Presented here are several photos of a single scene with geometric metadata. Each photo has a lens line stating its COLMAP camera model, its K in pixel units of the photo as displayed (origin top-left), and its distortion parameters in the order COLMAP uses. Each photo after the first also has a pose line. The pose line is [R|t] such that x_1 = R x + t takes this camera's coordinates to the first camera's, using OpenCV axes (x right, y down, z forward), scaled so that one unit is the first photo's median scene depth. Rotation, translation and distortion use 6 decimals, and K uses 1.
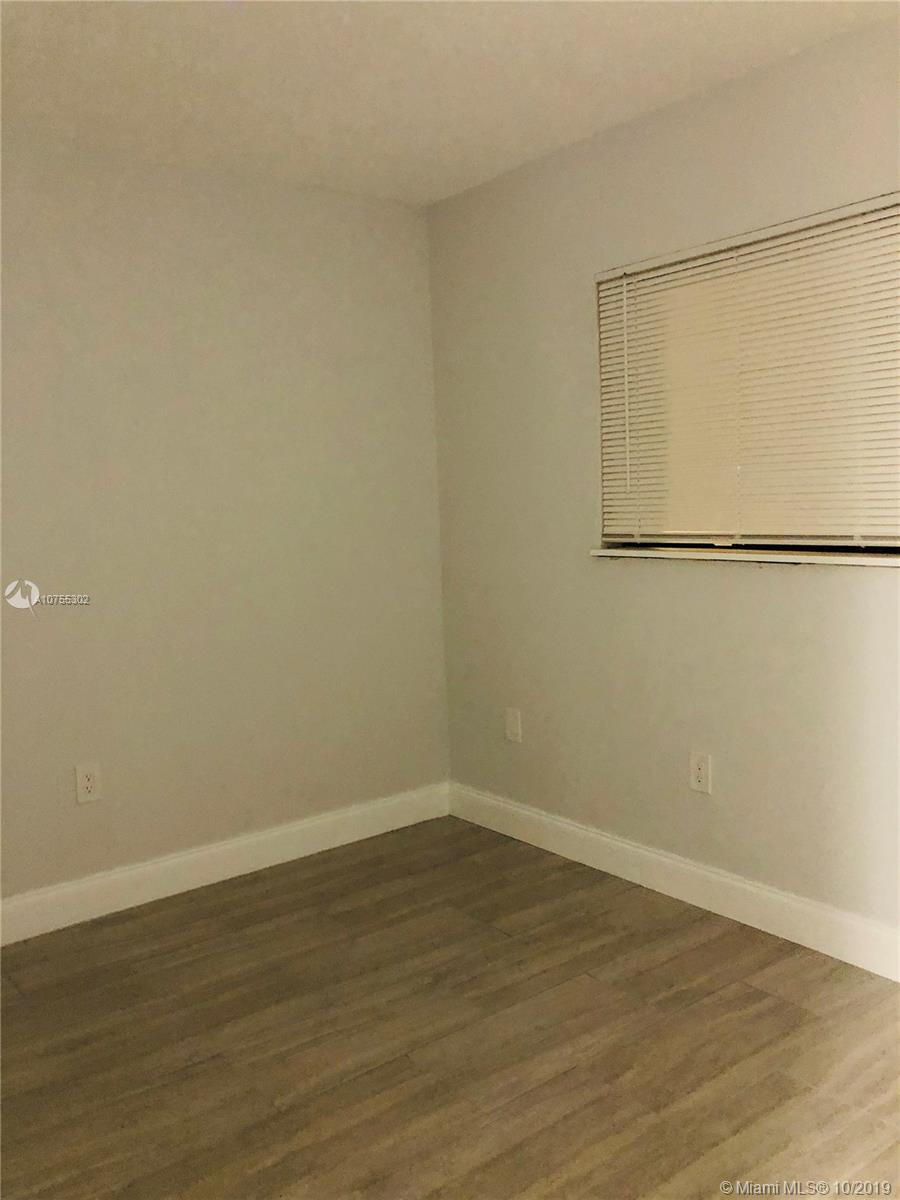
lens RADIAL K [[975.9, 0, 450.0], [0, 975.9, 600.0], [0, 0, 1]] dist [0.034748, -0.000521]
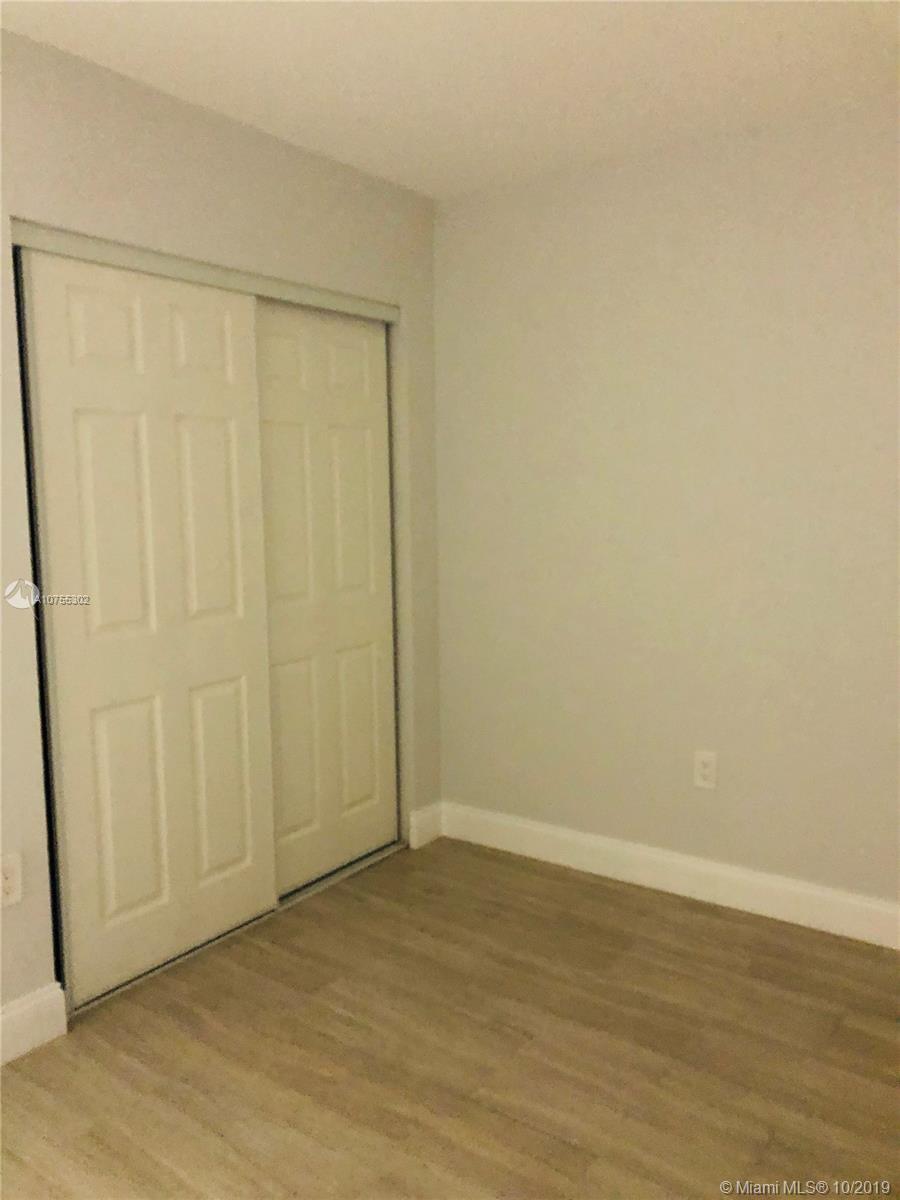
lens RADIAL K [[975.9, 0, 450.0], [0, 975.9, 600.0], [0, 0, 1]] dist [0.034748, -0.000521]
pose [[0.263981, 0.138344, -0.954555, 0.595896], [-0.093230, 0.988686, 0.117507, -0.097773], [0.960012, 0.057974, 0.273892, 0.528866]]
